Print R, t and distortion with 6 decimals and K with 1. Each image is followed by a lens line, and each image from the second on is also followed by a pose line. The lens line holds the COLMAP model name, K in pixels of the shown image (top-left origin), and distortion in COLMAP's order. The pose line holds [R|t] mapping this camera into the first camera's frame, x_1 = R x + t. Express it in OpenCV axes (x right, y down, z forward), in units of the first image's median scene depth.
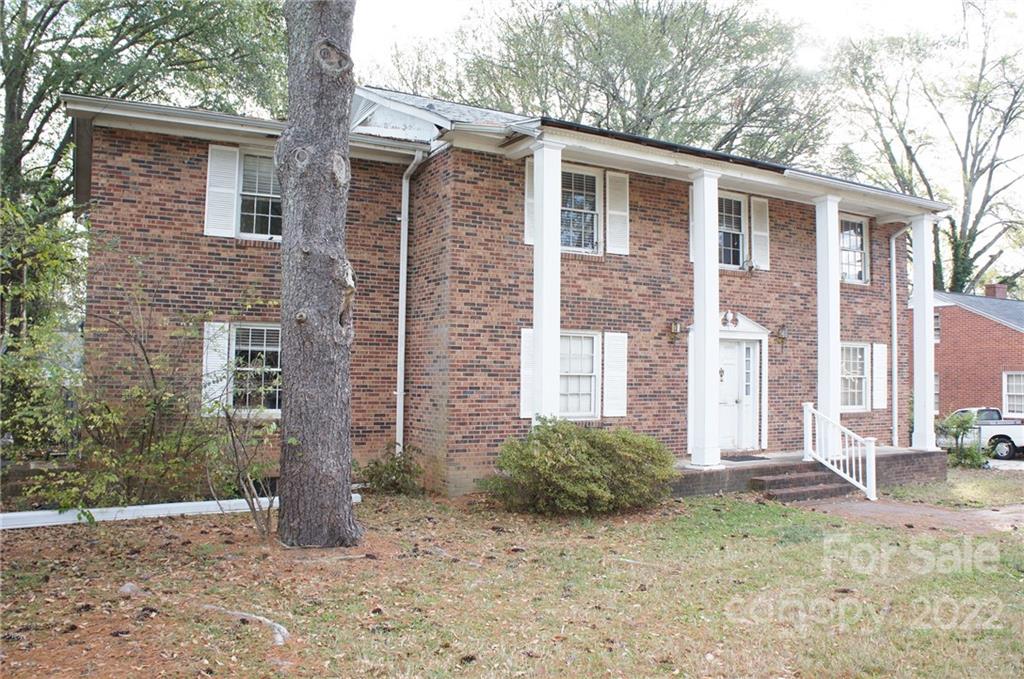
lens RADIAL K [[779.6, 0, 512.0], [0, 779.6, 339.5], [0, 0, 1]] dist [-0.114894, 0.002170]
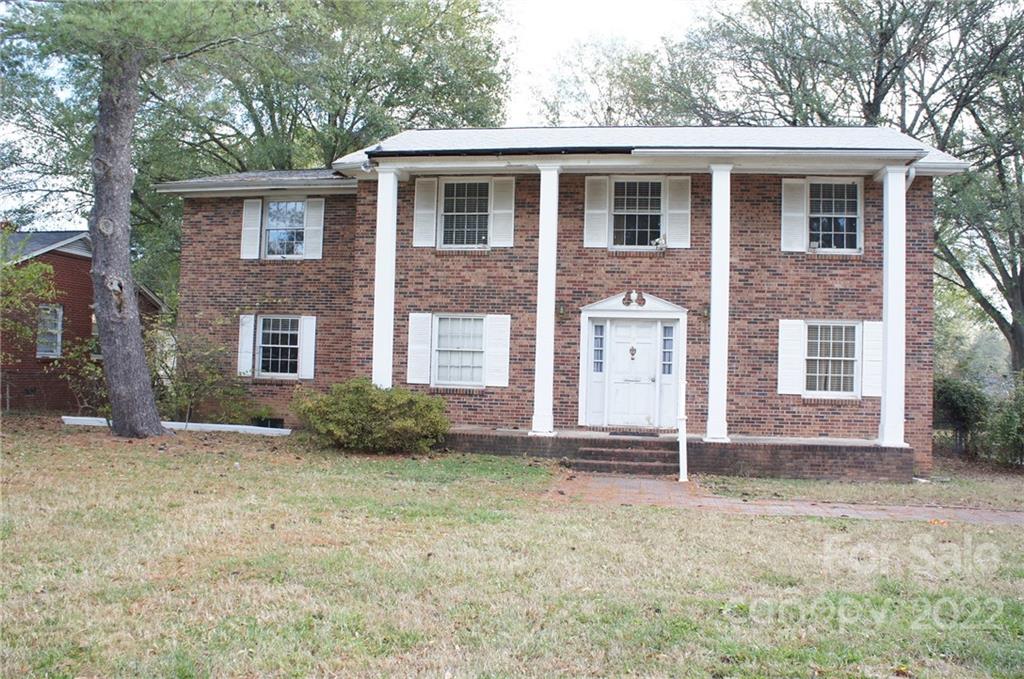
lens RADIAL K [[779.6, 0, 512.0], [0, 779.6, 339.5], [0, 0, 1]] dist [-0.114894, 0.002170]
pose [[0.793929, -0.009644, -0.607934, 0.878326], [0.008656, 0.999952, -0.004559, 0.034768], [0.607949, -0.001643, 0.793974, 0.086560]]
